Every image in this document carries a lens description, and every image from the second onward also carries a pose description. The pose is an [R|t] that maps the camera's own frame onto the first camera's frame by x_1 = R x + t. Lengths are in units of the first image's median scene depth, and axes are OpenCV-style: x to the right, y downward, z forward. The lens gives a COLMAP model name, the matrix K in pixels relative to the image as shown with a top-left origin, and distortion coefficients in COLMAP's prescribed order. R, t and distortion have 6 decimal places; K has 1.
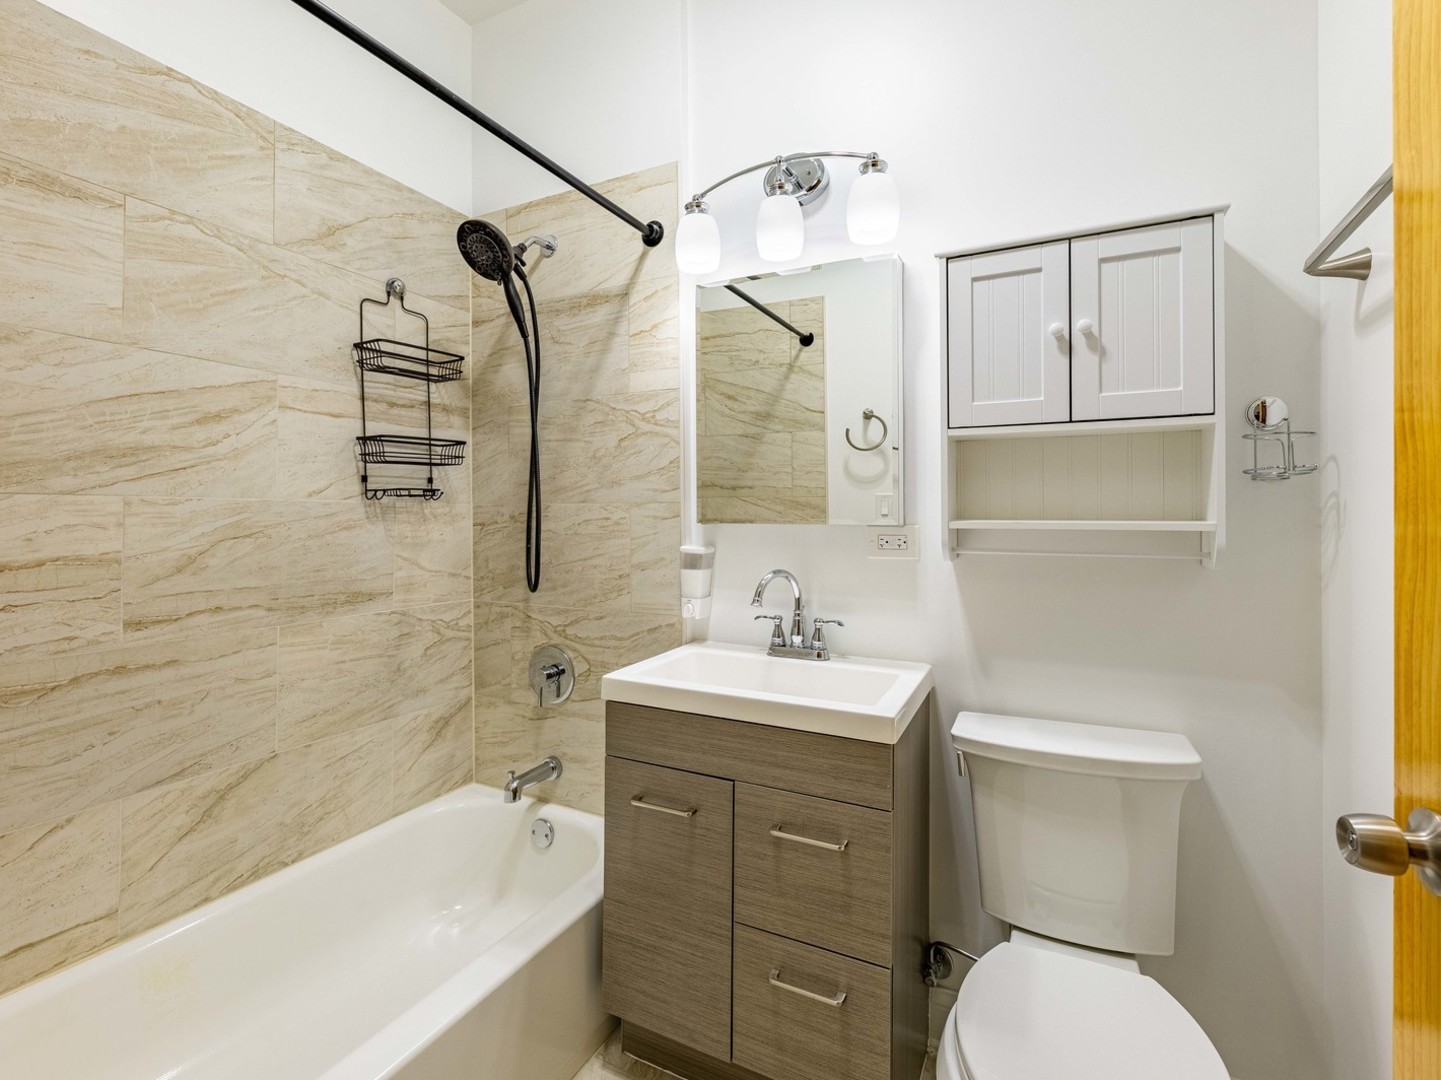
lens RADIAL K [[683.7, 0, 725.1], [0, 683.7, 515.2], [0, 0, 1]] dist [0.004381, 0.000256]
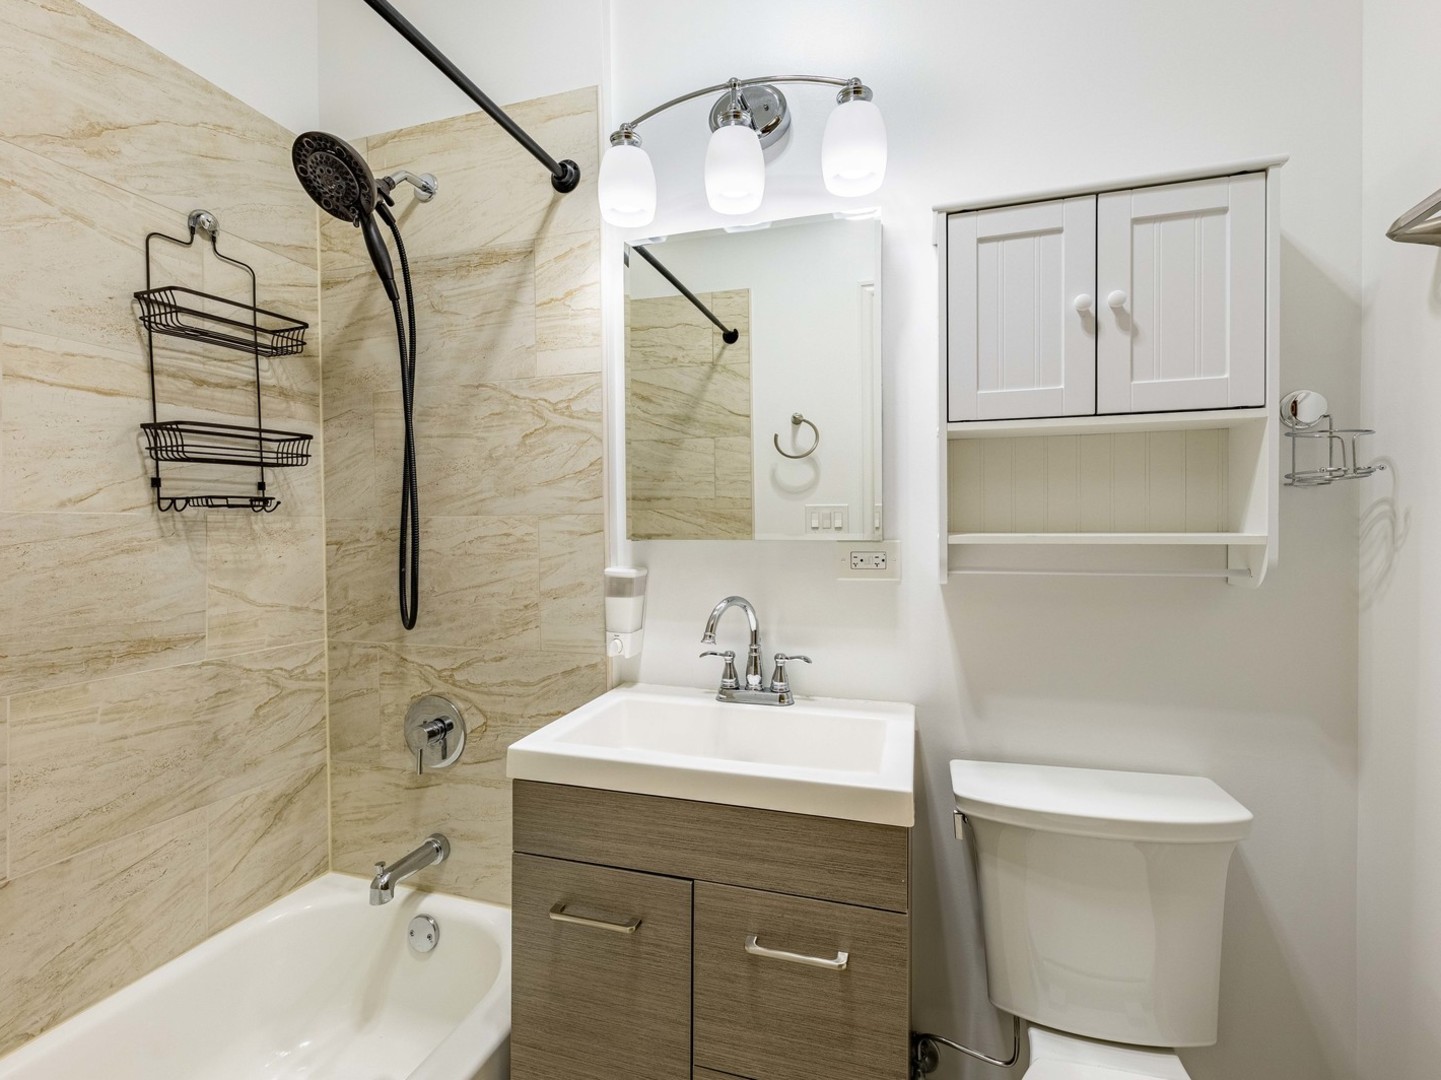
lens RADIAL K [[663.0, 0, 738.4], [0, 663.0, 531.9], [0, 0, 1]] dist [0.015848, -0.006789]
pose [[0.983534, -0.007293, 0.180576, -0.049477], [0.006366, 0.999963, 0.005716, -0.001035], [-0.180611, -0.004473, 0.983544, 0.194467]]
